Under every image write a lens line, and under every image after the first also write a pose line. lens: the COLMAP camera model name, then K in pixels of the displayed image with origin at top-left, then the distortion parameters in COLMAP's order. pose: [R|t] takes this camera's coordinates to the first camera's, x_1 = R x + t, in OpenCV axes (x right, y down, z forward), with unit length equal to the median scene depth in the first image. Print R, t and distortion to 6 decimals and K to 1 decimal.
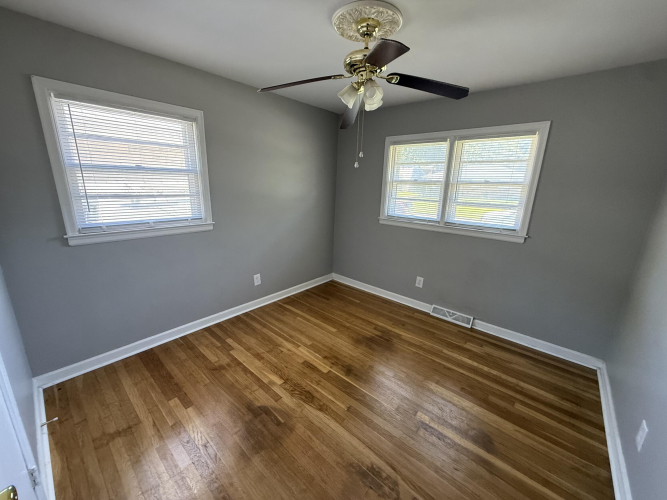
lens RADIAL K [[266.0, 0, 332.0], [0, 266.0, 249.7], [0, 0, 1]] dist [0.001579, -0.000523]
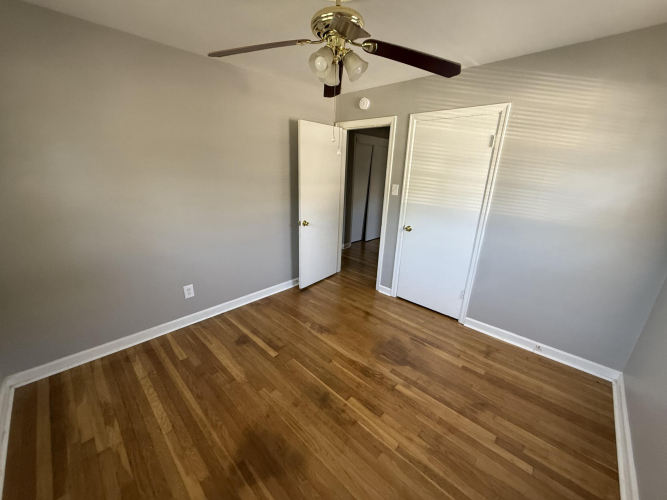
lens RADIAL K [[266.0, 0, 333.6], [0, 266.0, 250.6], [0, 0, 1]] dist [0.001579, -0.000523]
pose [[-0.997442, -0.067632, 0.023156, 0.047452], [-0.045202, 0.847639, 0.528645, -0.401114], [-0.055382, 0.526245, -0.848527, 1.526580]]
